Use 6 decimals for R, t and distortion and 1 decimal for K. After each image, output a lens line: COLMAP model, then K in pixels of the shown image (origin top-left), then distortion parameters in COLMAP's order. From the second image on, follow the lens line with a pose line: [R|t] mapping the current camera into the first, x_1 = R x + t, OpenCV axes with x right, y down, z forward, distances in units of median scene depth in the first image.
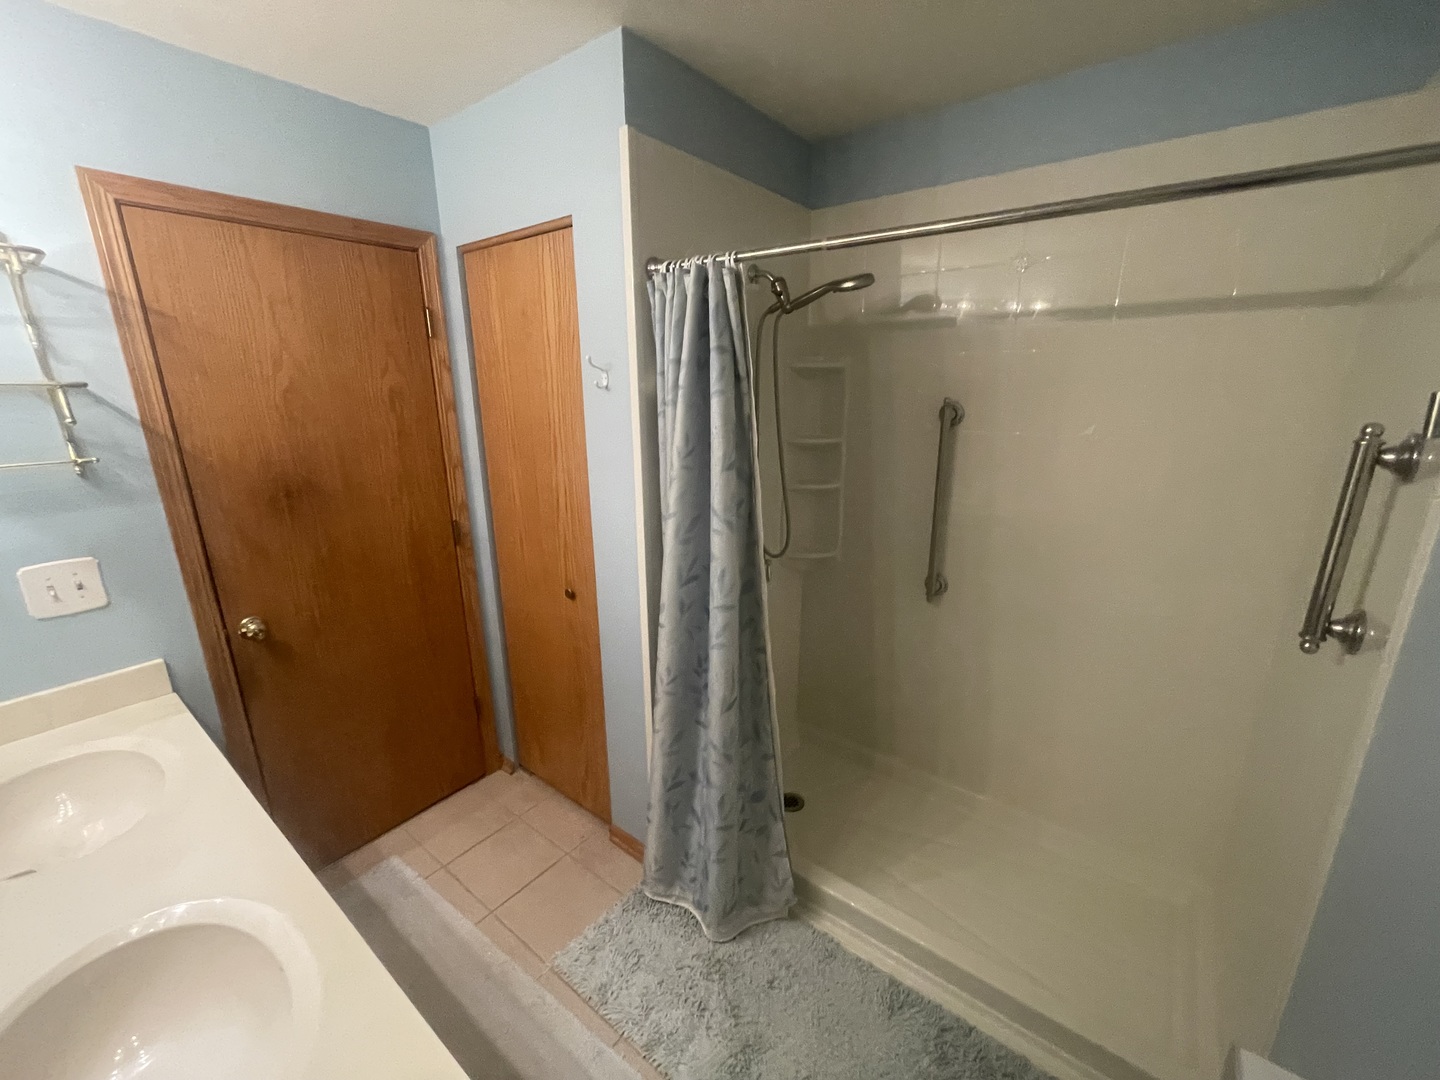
lens RADIAL K [[584.7, 0, 720.5], [0, 584.7, 536.9], [0, 0, 1]] dist [-0.003650, 0.000802]
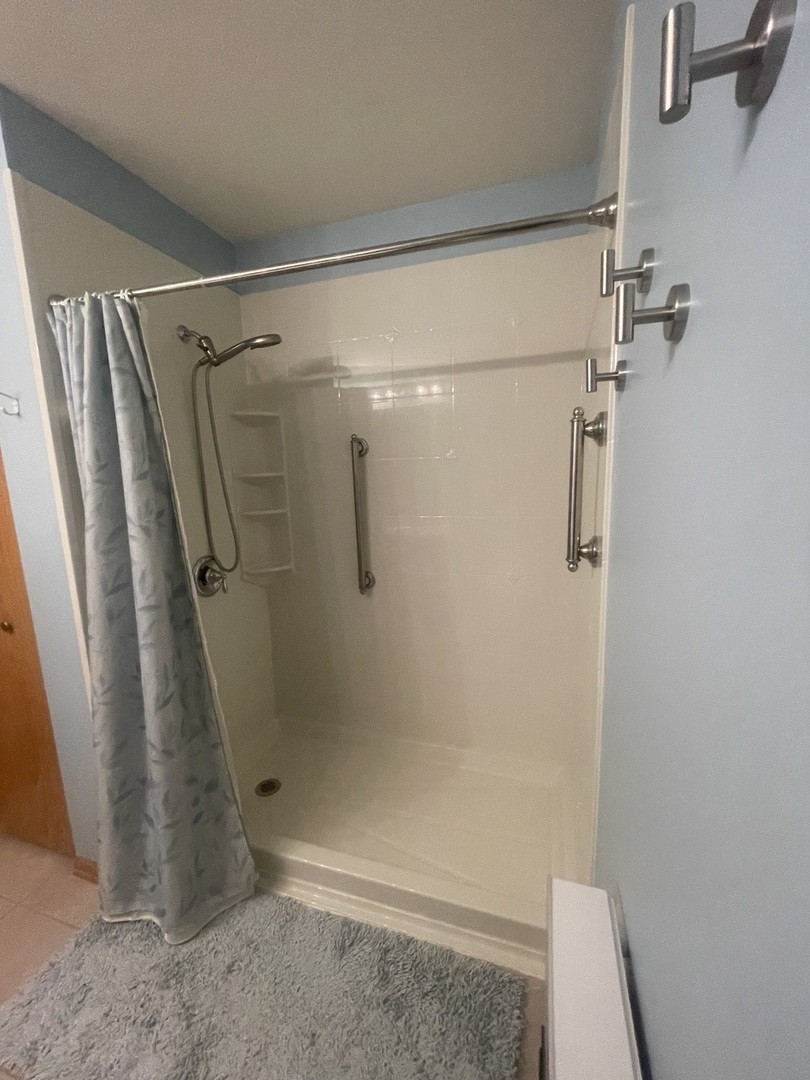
lens RADIAL K [[438.5, 0, 407.0], [0, 438.5, 539.4], [0, 0, 1]] dist [-0.003650, 0.000802]
pose [[0.940202, -0.079247, 0.331270, 0.187018], [0.113787, 0.989761, -0.086177, 0.113583], [-0.321049, 0.118718, 0.939592, 0.075753]]
